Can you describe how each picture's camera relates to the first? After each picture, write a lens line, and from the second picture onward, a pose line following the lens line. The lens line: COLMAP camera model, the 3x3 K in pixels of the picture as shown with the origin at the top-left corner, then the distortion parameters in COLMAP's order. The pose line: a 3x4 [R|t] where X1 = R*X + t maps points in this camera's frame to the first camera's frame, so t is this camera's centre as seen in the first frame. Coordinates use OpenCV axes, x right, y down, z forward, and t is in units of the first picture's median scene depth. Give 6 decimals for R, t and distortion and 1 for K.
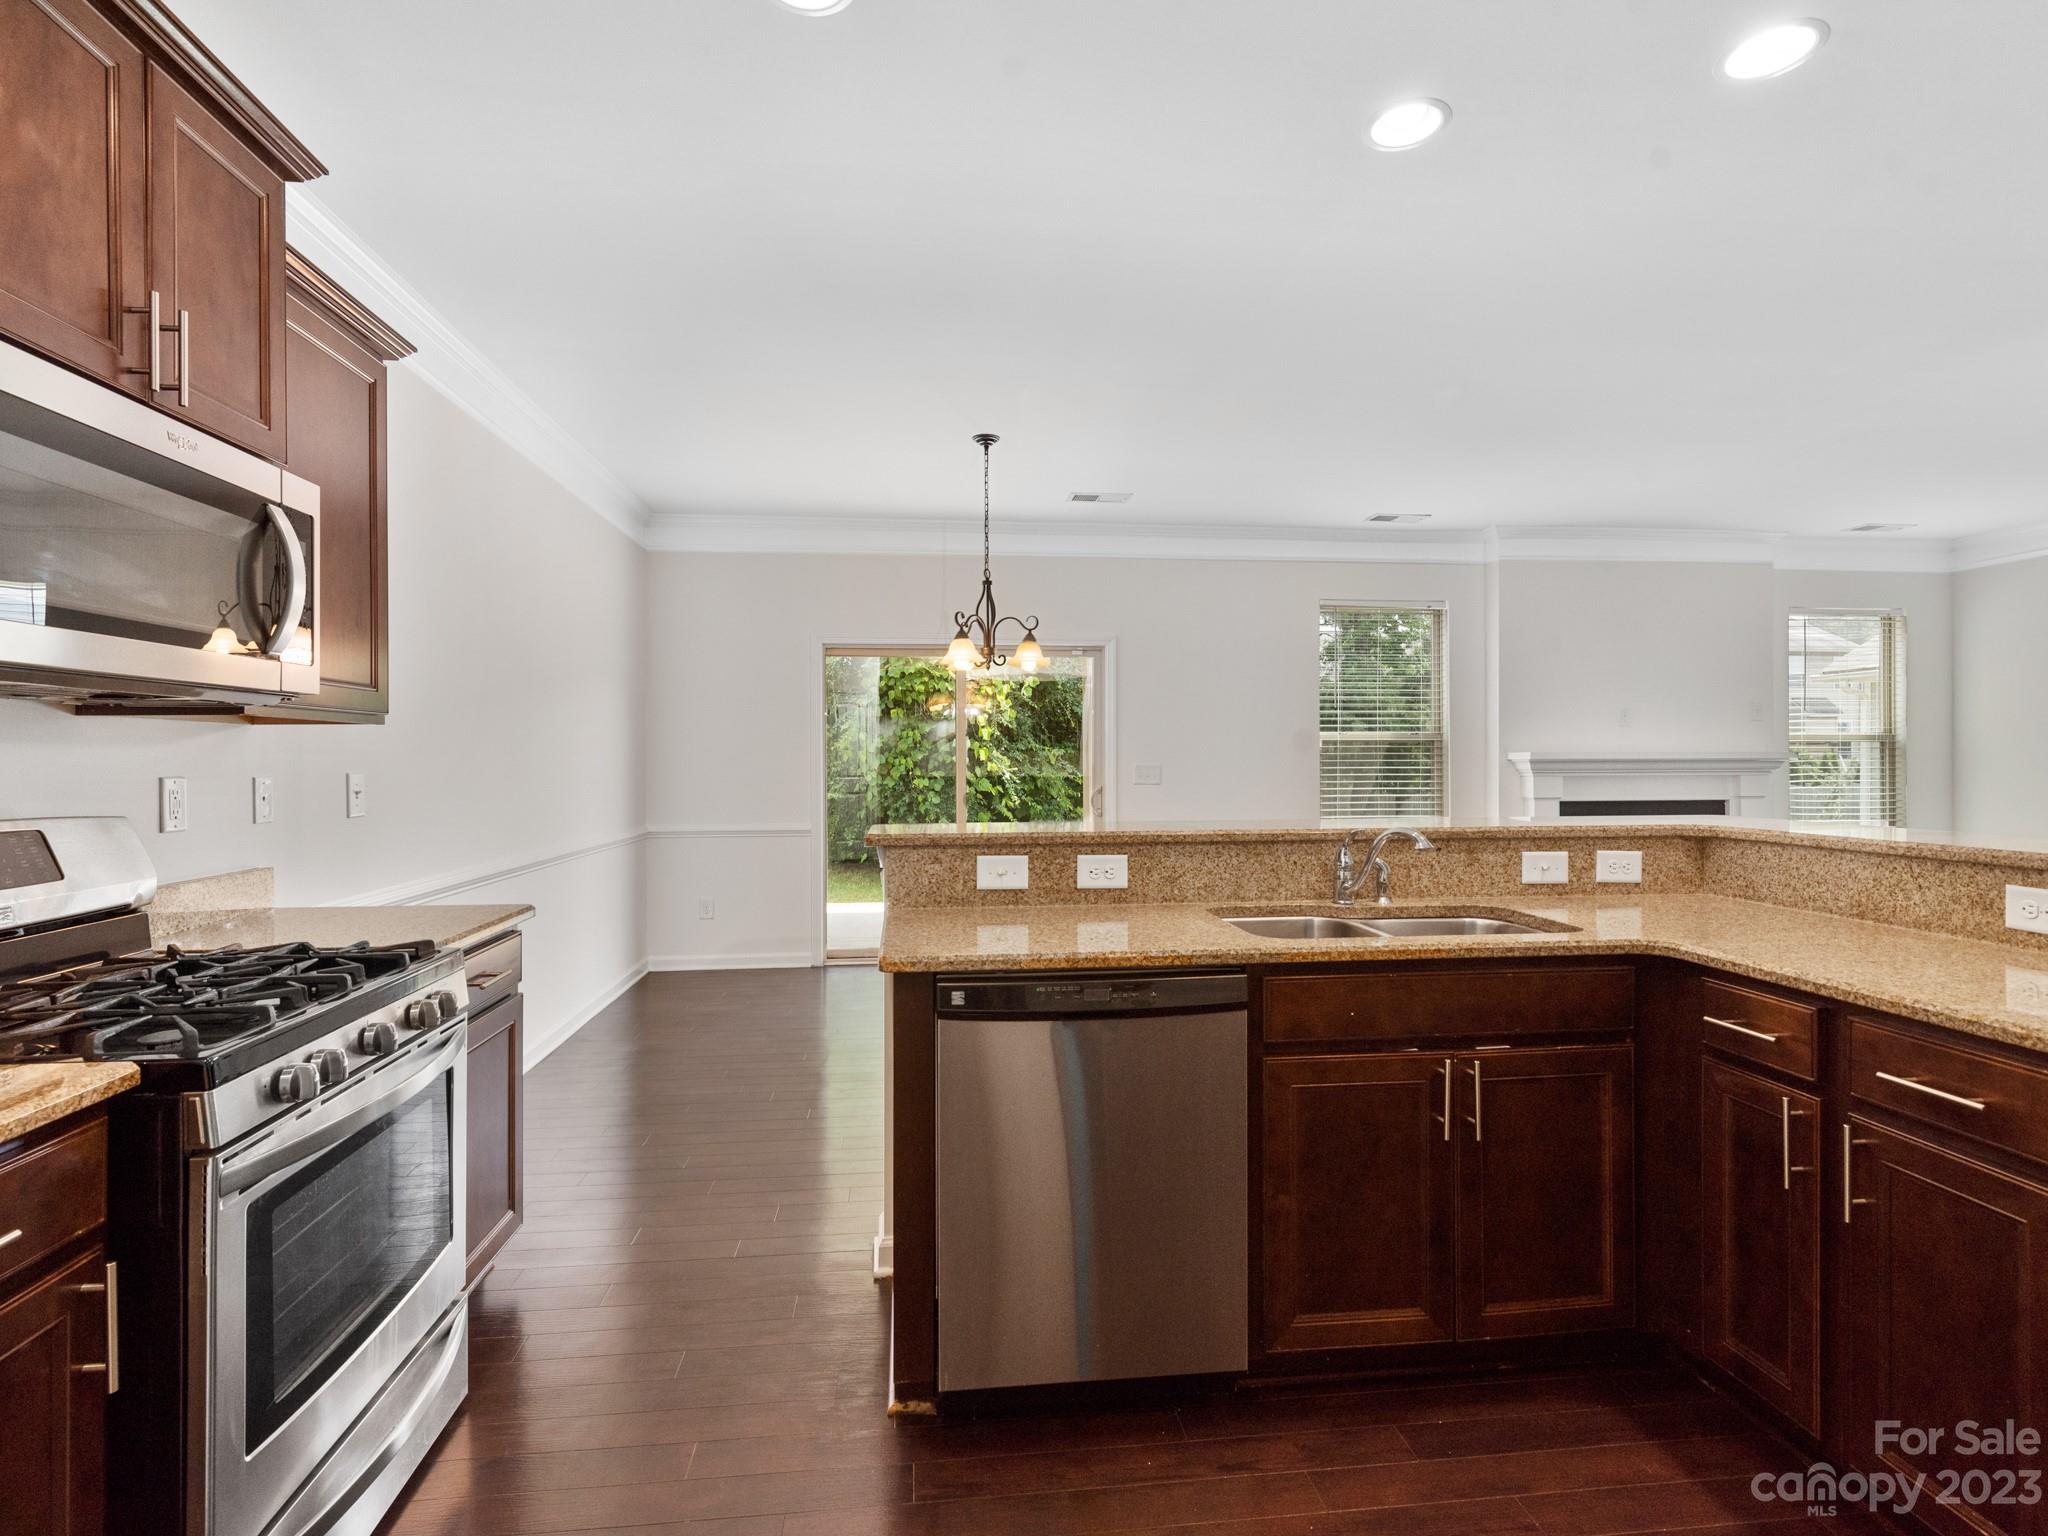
lens RADIAL K [[1009.0, 0, 1017.4], [0, 1009.0, 759.4], [0, 0, 1]] dist [-0.002148, -0.000056]
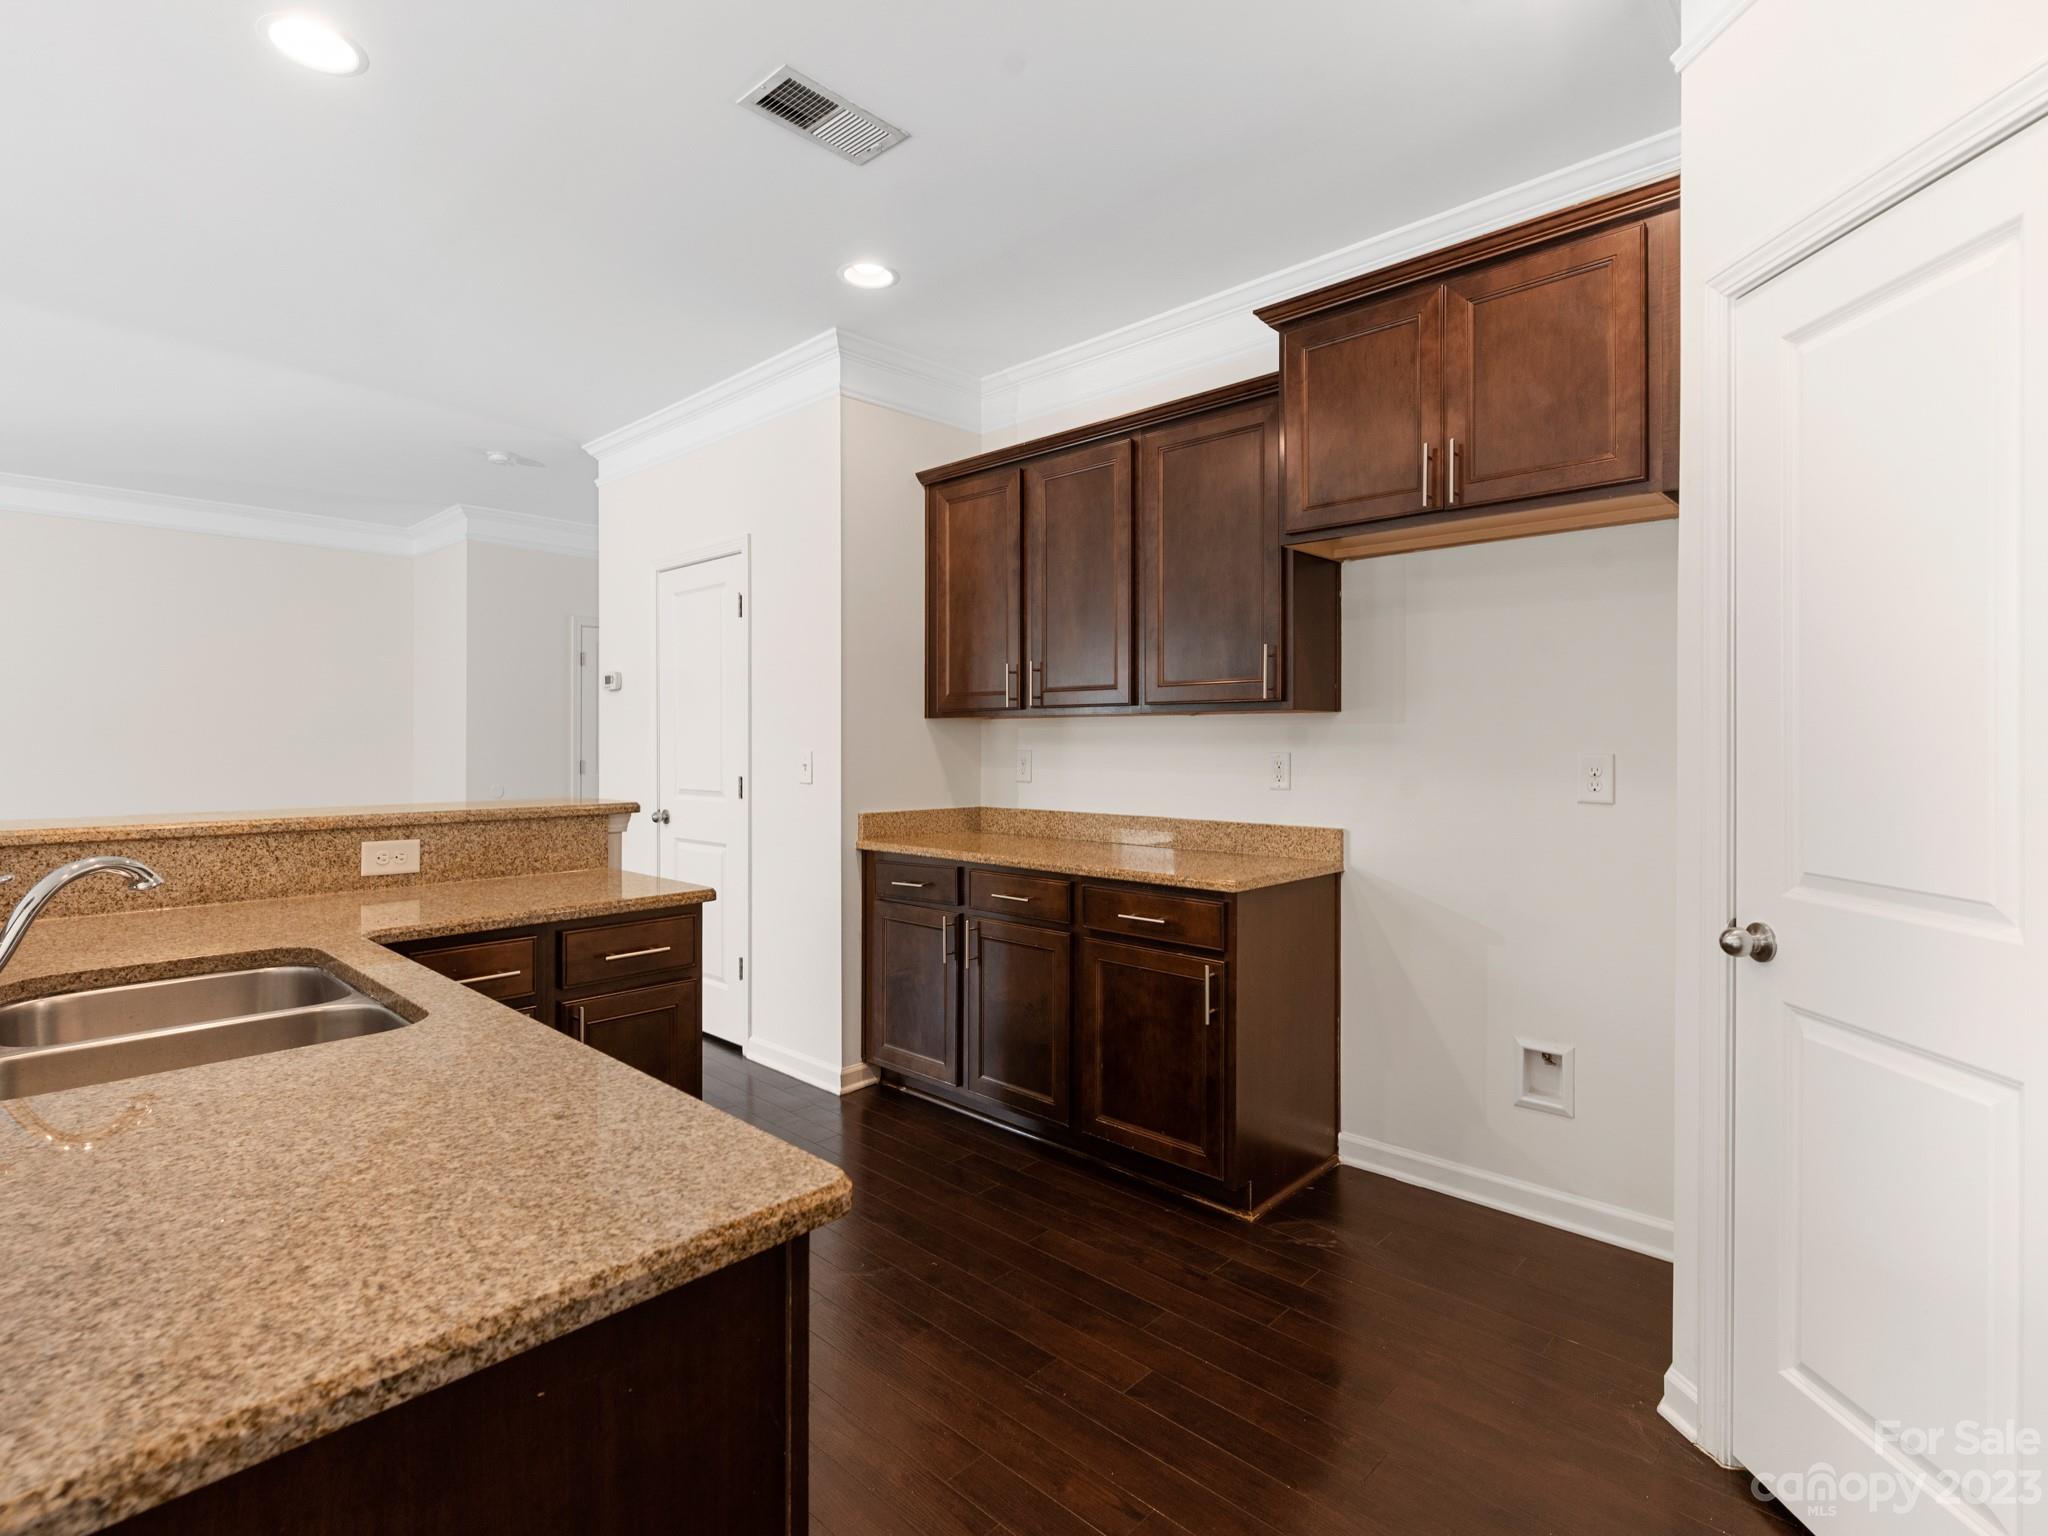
lens RADIAL K [[1007.7, 0, 1005.5], [0, 1007.7, 734.9], [0, 0, 1]] dist [0.000839, -0.000148]
pose [[-0.643796, 0.006456, 0.765170, -0.390999], [0.002671, 0.999977, -0.006190, -0.000551], [-0.765192, -0.001942, -0.643799, 0.920672]]
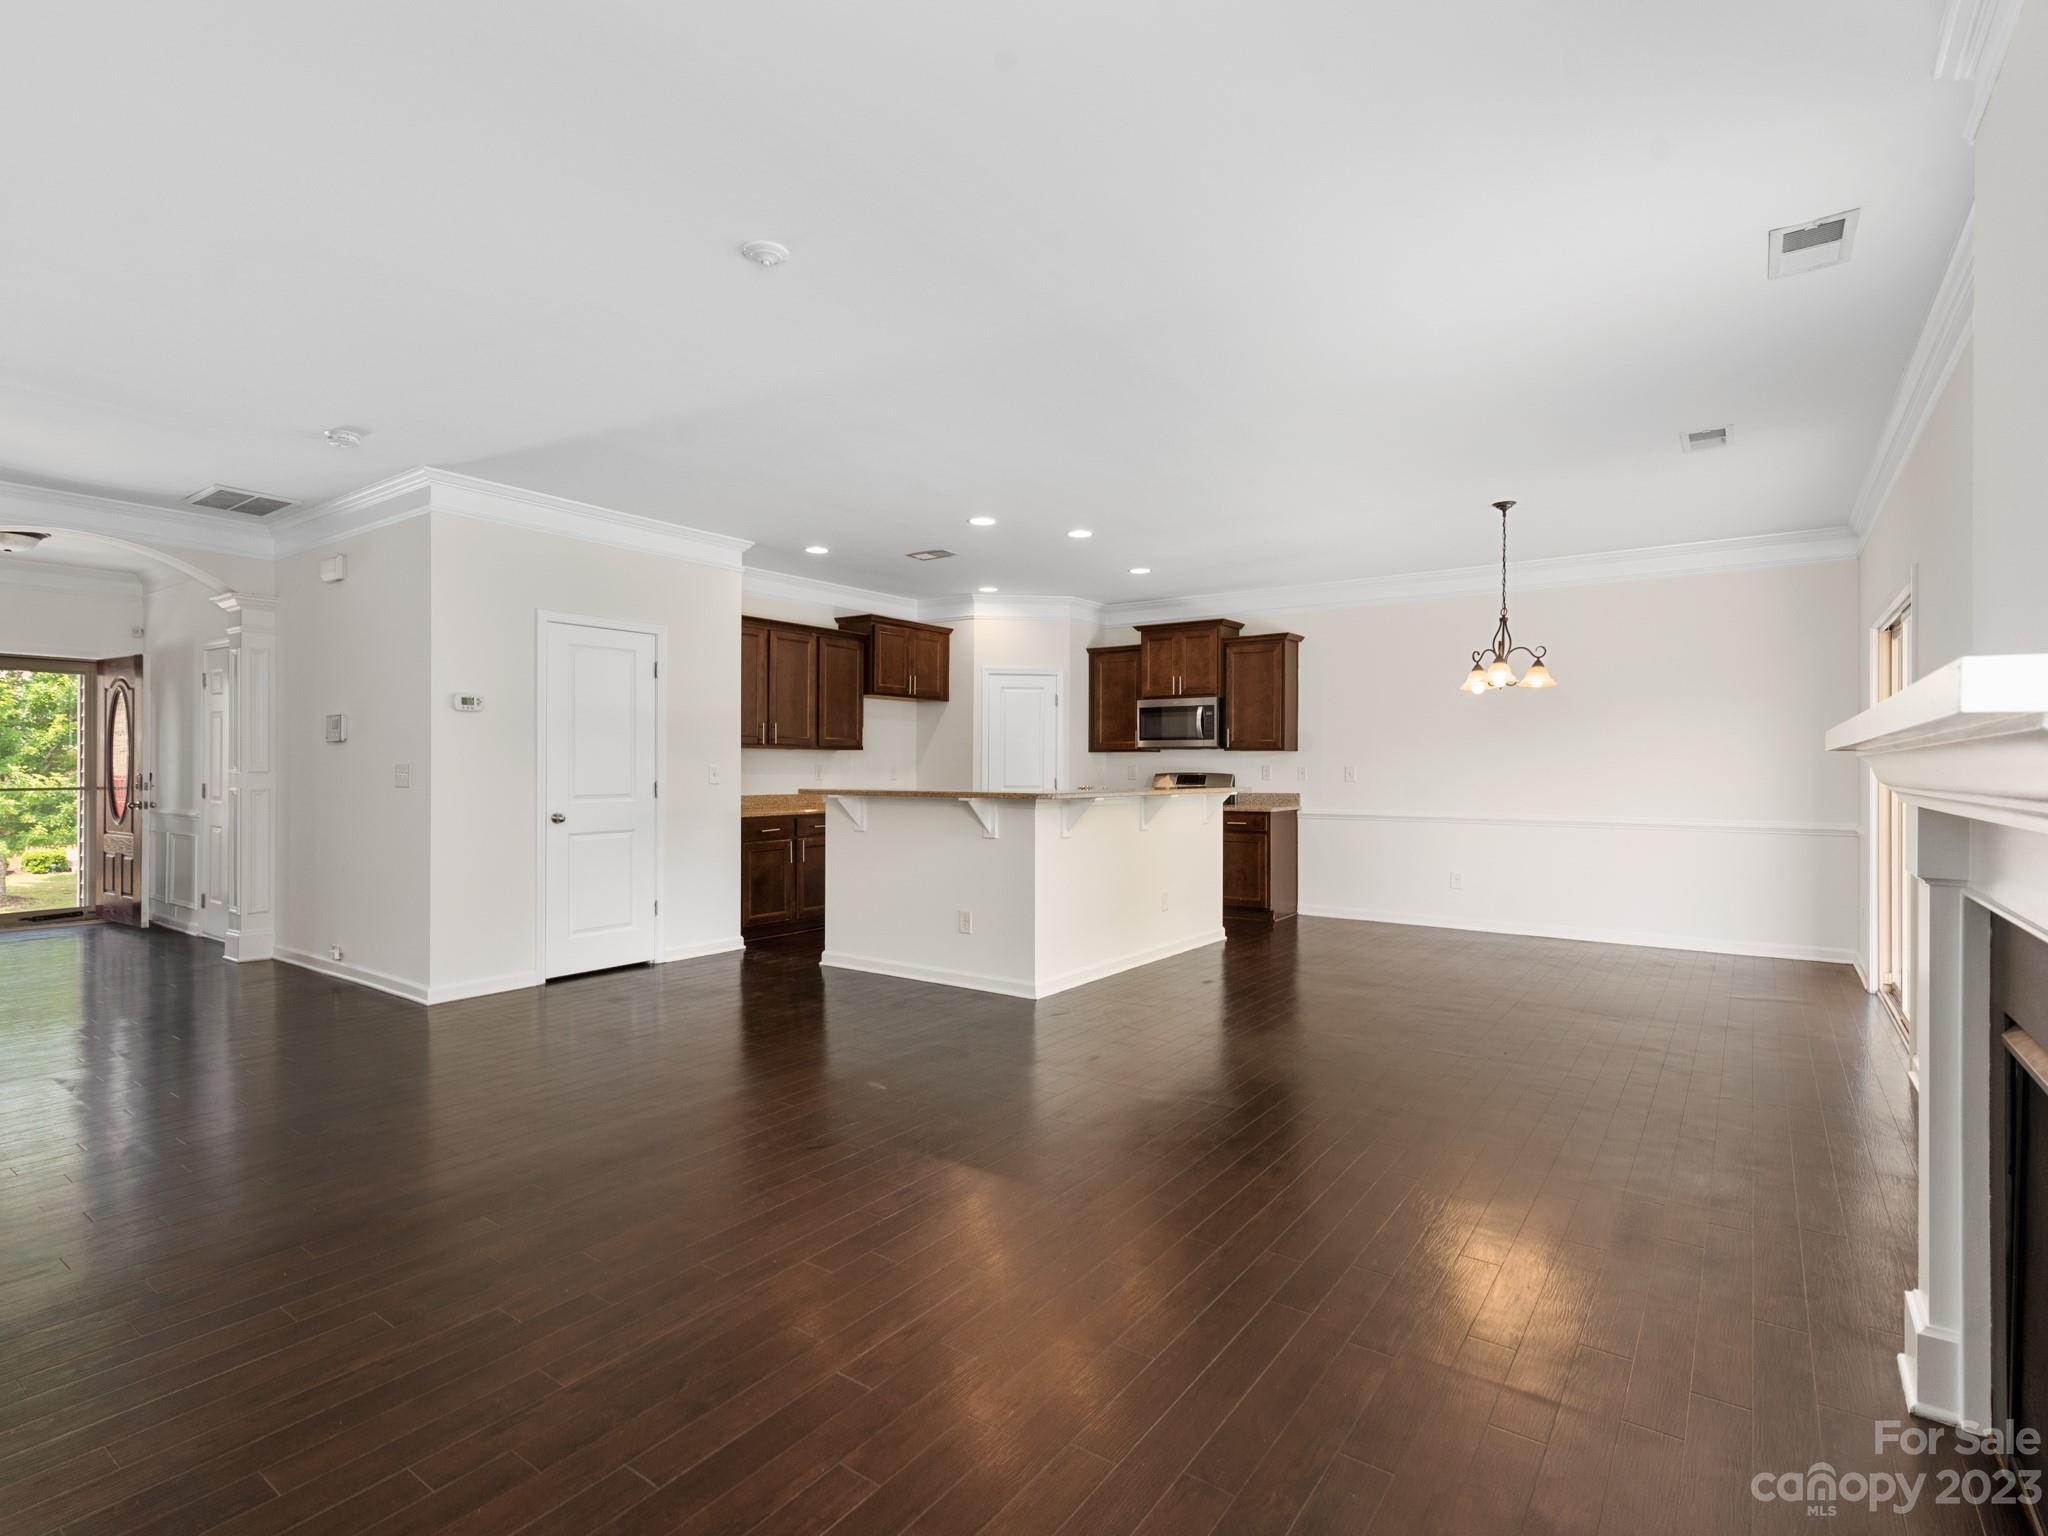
lens RADIAL K [[1009.0, 0, 1017.4], [0, 1009.0, 759.4], [0, 0, 1]] dist [-0.002148, -0.000056]
pose [[-0.670245, -0.005285, -0.742121, 2.368954], [-0.001878, 0.999984, -0.005426, 0.012858], [0.742138, -0.002243, -0.670244, 2.527073]]
